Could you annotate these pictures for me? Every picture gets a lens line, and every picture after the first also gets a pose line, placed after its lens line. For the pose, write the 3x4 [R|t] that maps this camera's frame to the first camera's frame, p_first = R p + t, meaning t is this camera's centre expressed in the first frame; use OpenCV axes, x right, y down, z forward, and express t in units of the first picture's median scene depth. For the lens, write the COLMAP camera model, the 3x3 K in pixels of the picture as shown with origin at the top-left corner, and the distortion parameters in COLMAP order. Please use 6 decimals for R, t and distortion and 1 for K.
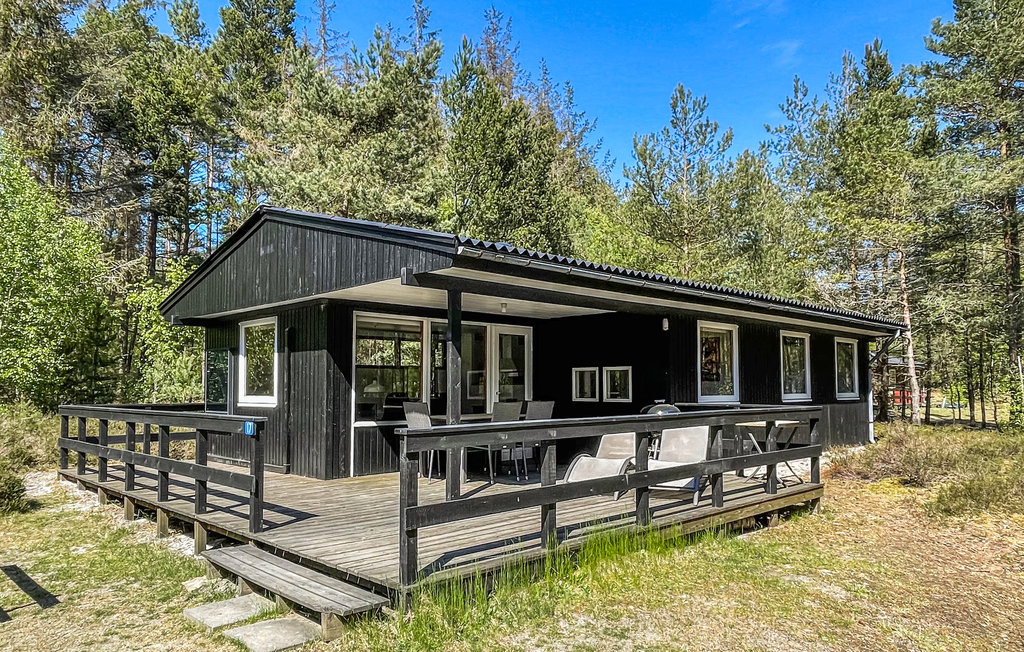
lens RADIAL K [[747.3, 0, 510.2], [0, 747.3, 330.1], [0, 0, 1]] dist [0.058257, 0.002556]
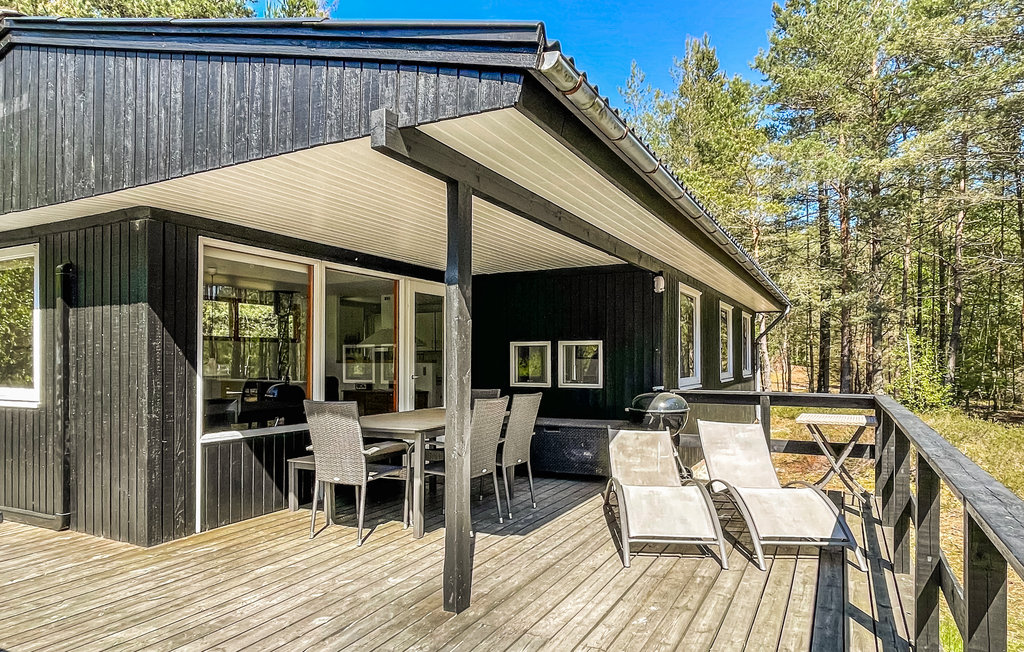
lens RADIAL K [[654.0, 0, 514.7], [0, 654.0, 344.6], [0, 0, 1]] dist [0.005325, -0.003351]
pose [[0.946865, 0.007128, 0.321553, -0.140742], [-0.024379, 0.998469, 0.049653, 0.024339], [-0.320706, -0.054853, 0.945589, 0.452710]]
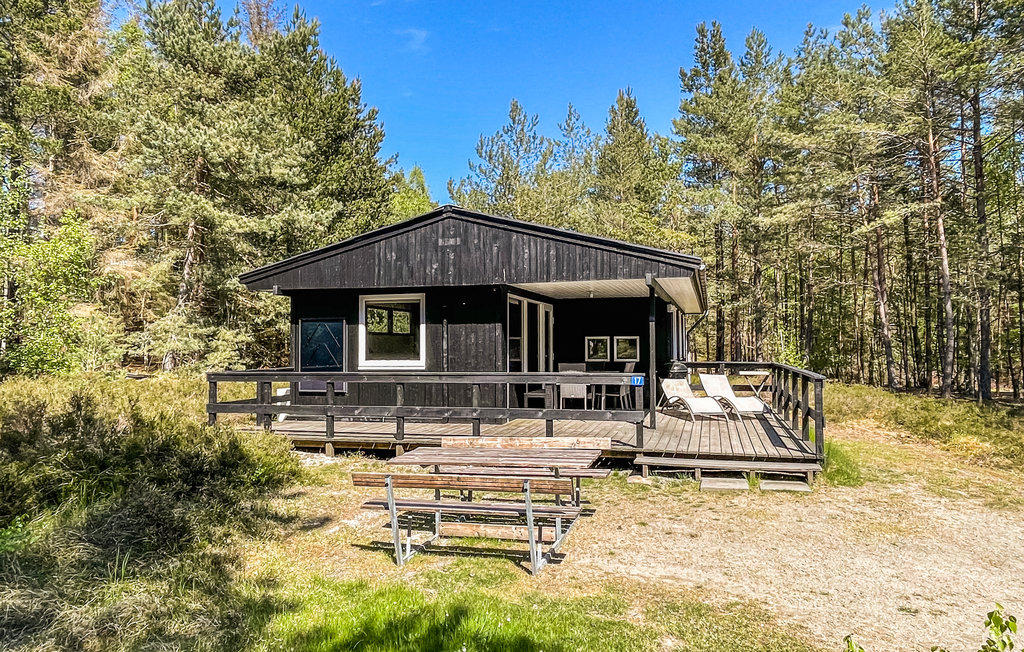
lens RADIAL K [[747.3, 0, 508.5], [0, 747.3, 317.7], [0, 0, 1]] dist [0.058257, 0.002556]
pose [[0.859966, 0.015123, 0.510128, -0.849176], [-0.032957, 0.999120, 0.025939, -0.016728], [-0.509286, -0.039119, 0.859708, -0.103642]]
